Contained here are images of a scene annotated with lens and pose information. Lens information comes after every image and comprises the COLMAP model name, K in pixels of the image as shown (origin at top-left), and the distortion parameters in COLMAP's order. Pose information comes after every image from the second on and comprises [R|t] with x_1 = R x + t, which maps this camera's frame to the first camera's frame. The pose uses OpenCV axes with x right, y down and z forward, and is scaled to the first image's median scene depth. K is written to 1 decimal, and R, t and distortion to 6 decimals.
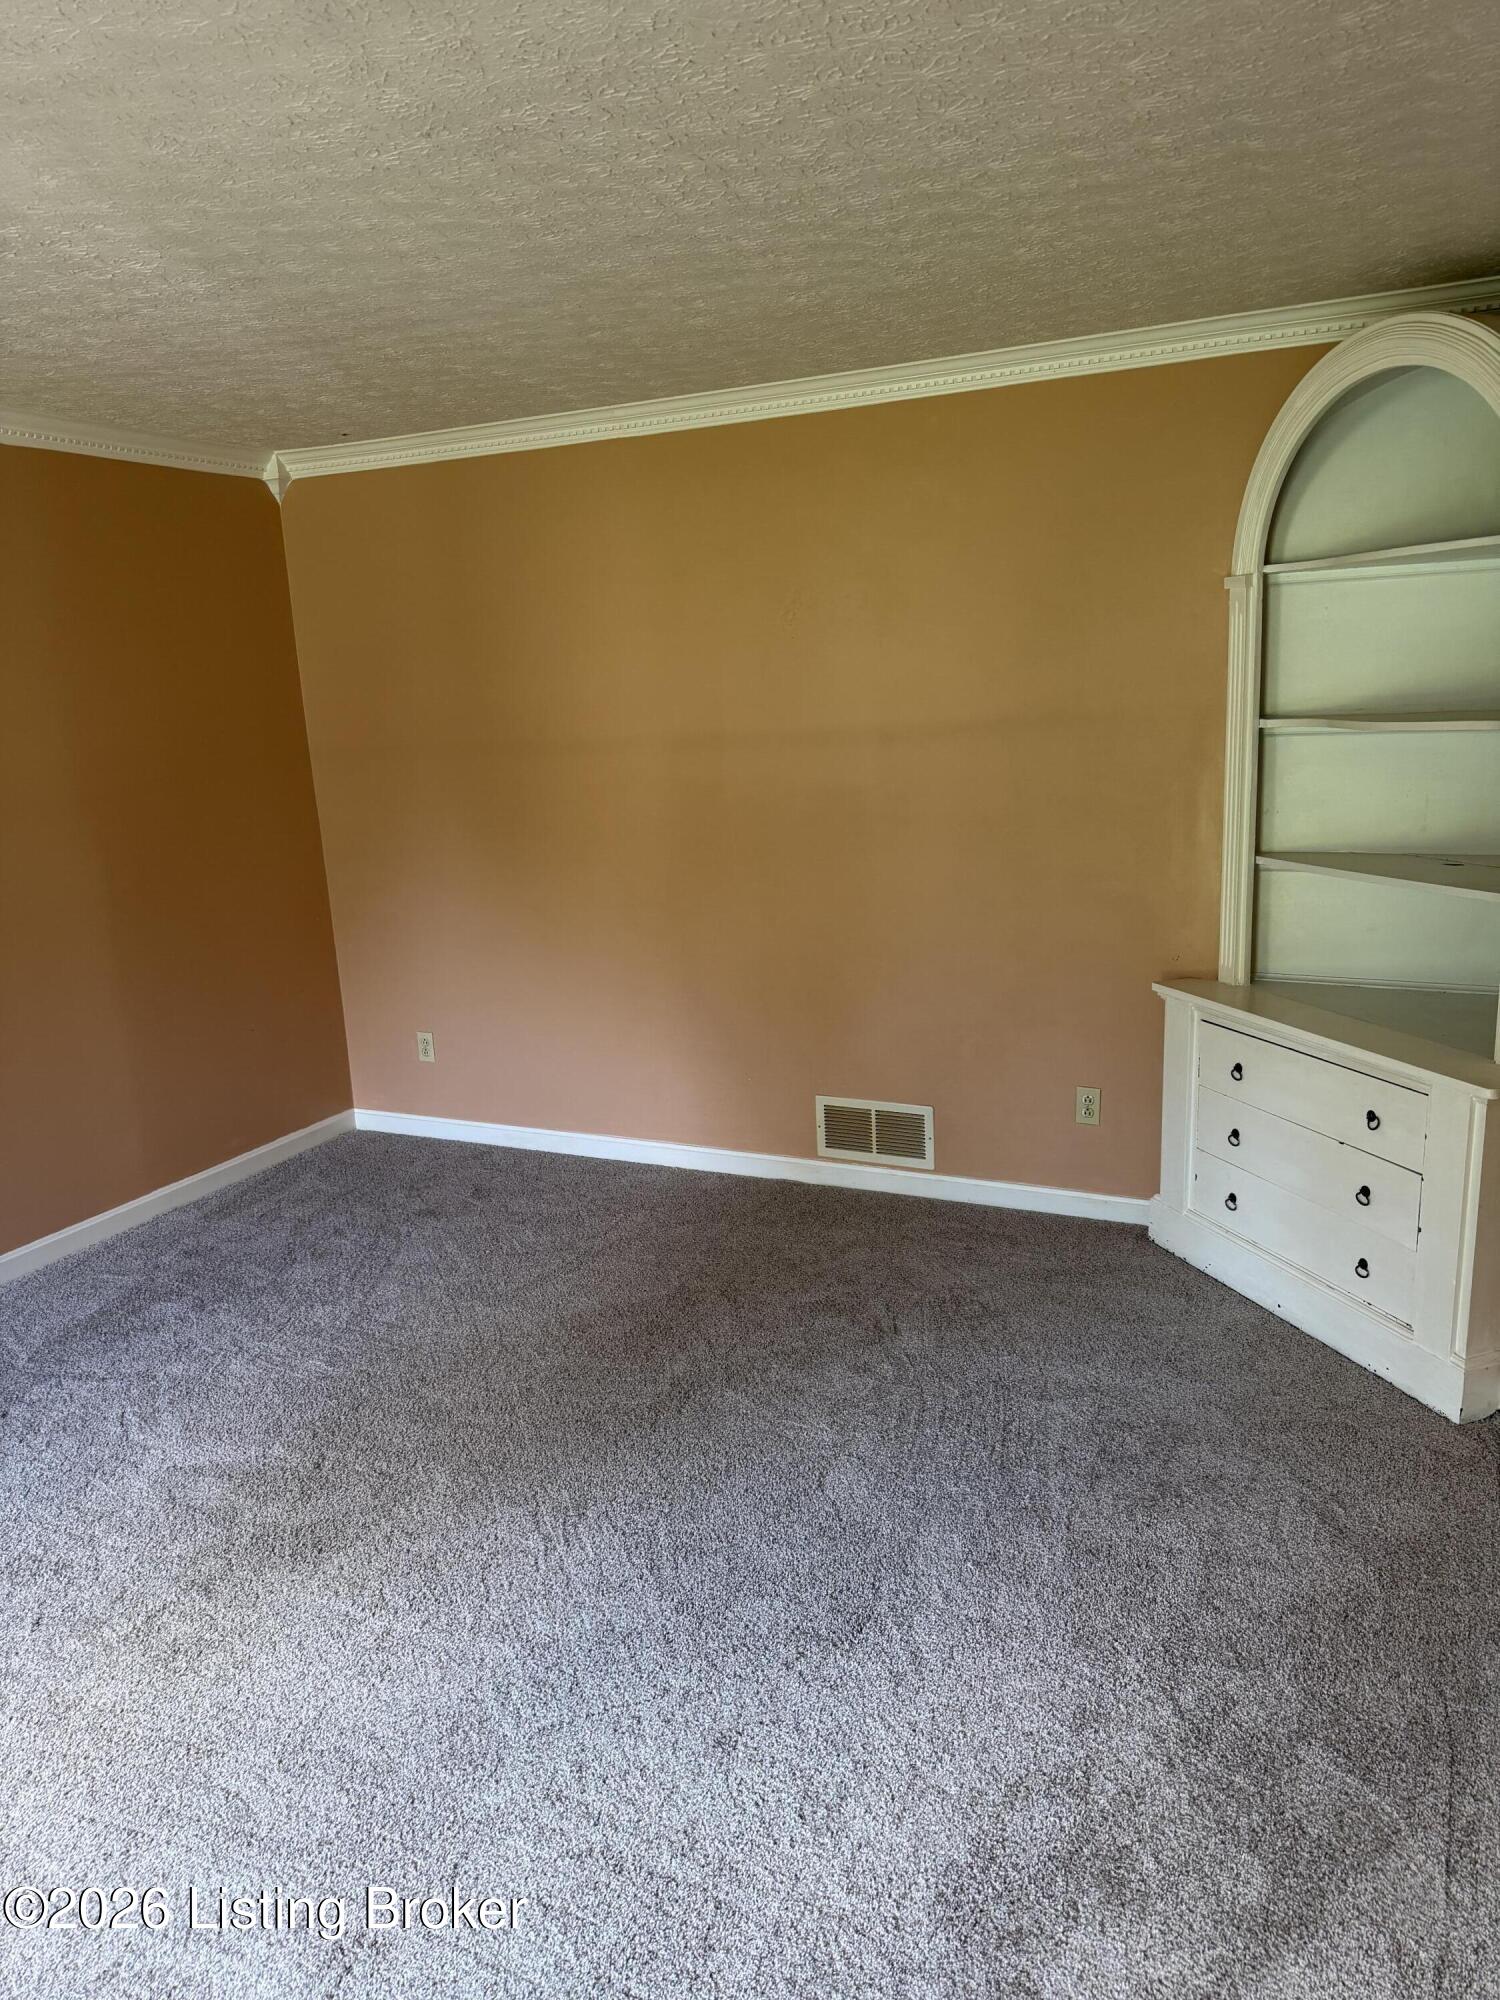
lens RADIAL K [[1397.5, 0, 750.0], [0, 1397.5, 1000.0], [0, 0, 1]] dist [0.101152, -0.160794]
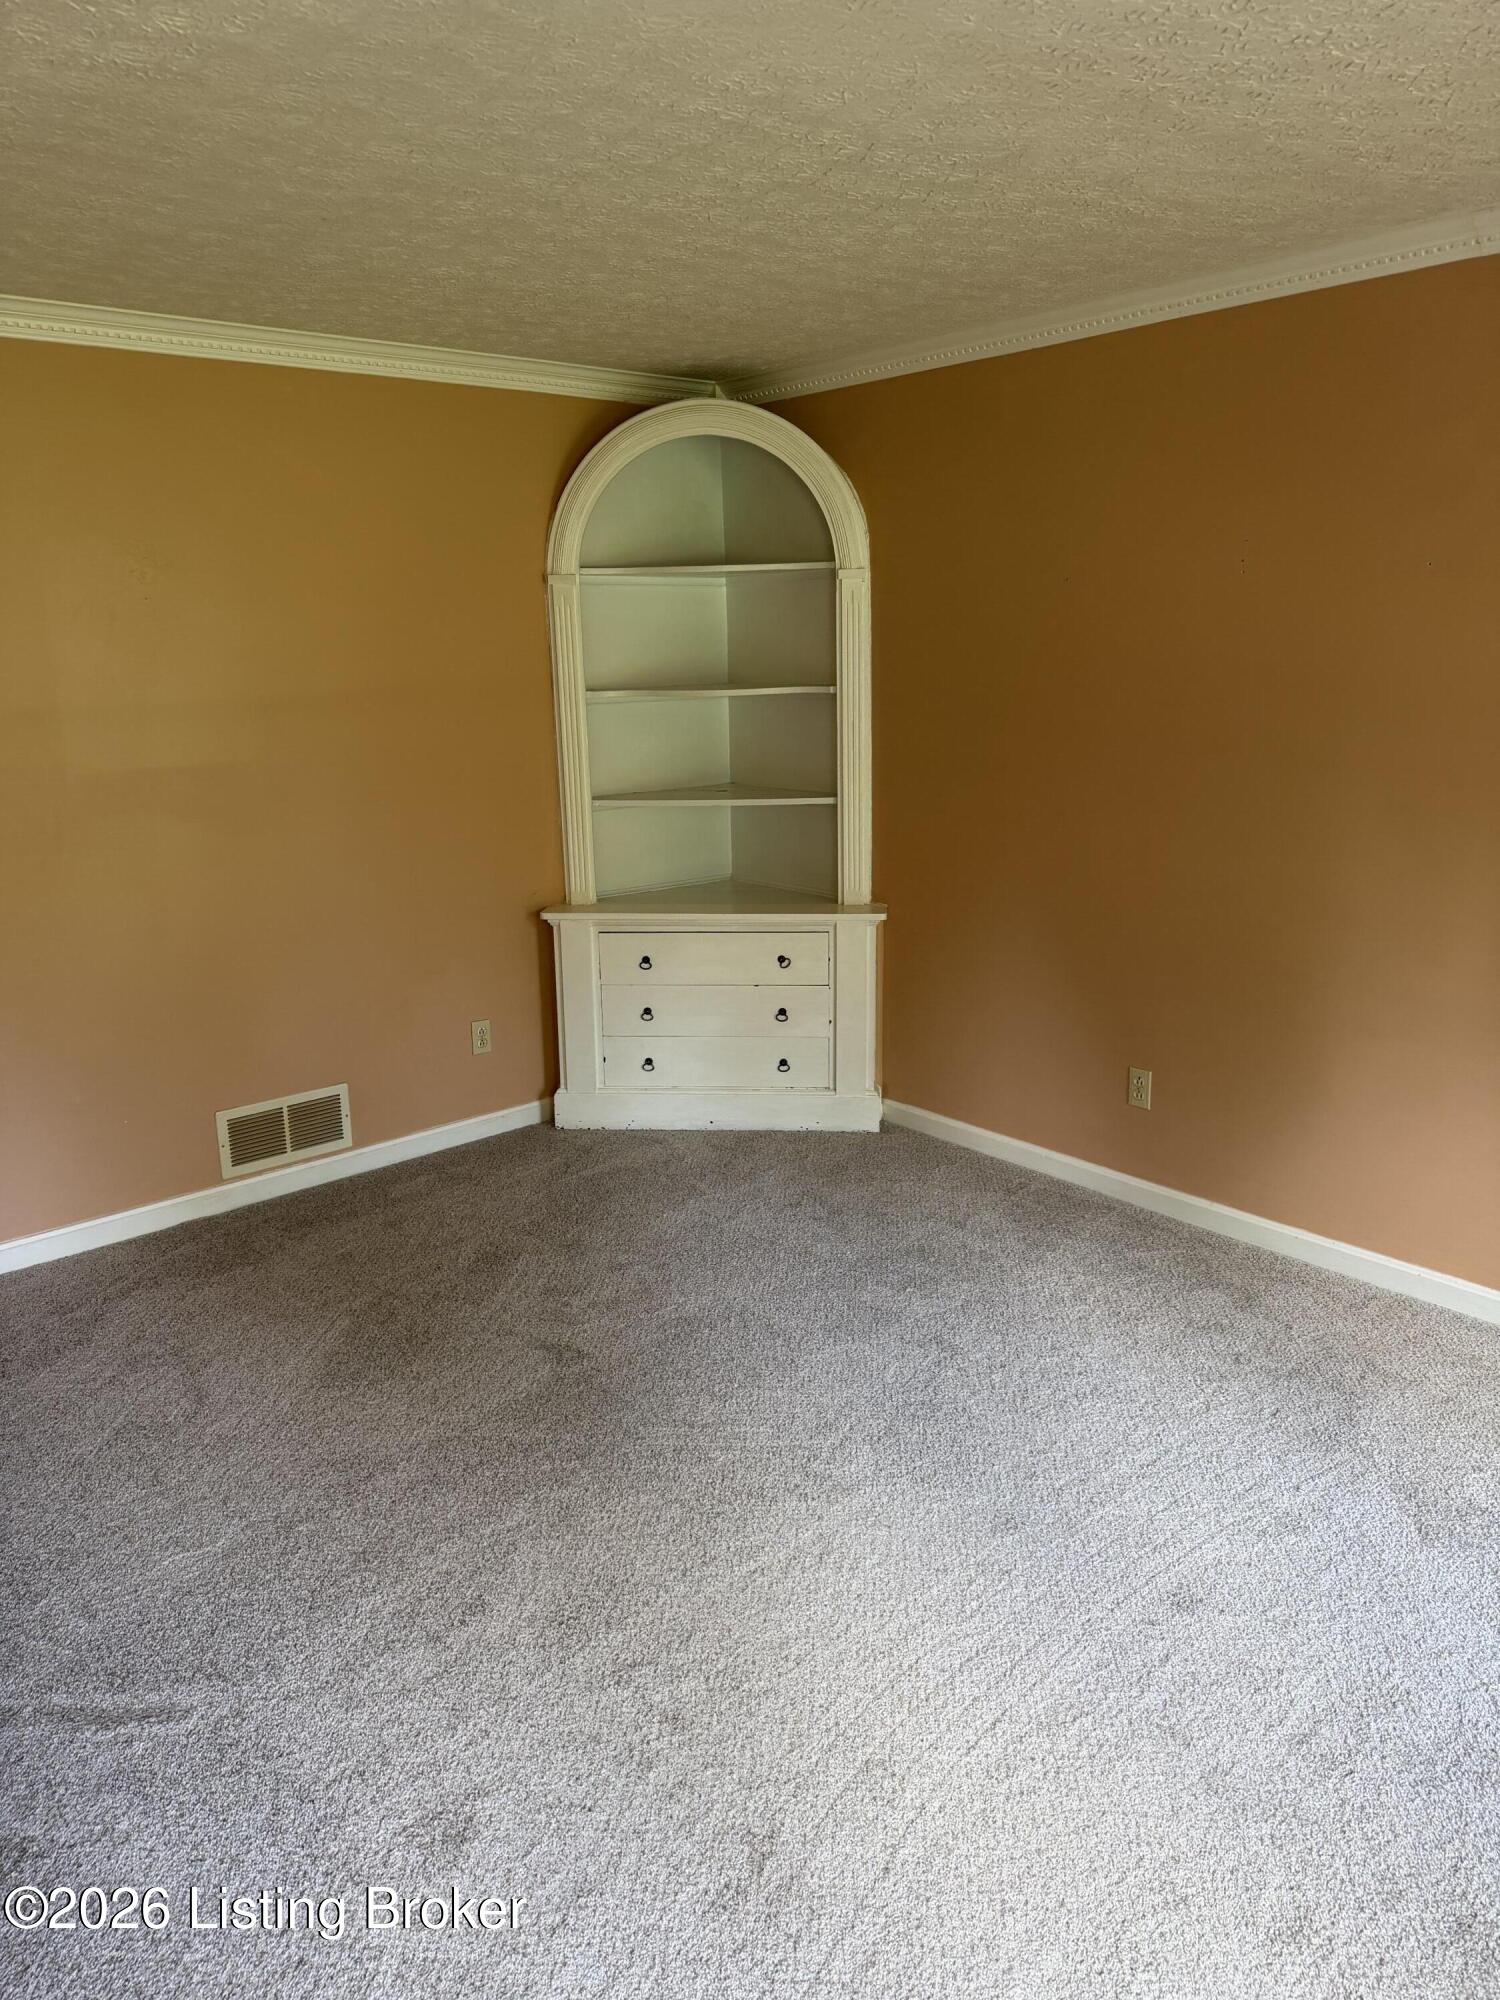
lens RADIAL K [[1397.5, 0, 750.0], [0, 1397.5, 1000.0], [0, 0, 1]] dist [0.101152, -0.160794]
pose [[0.395560, -0.195484, 0.897395, -0.663289], [0.207923, 0.970779, 0.119820, -0.042684], [-0.894595, 0.139193, 0.424647, 0.319406]]
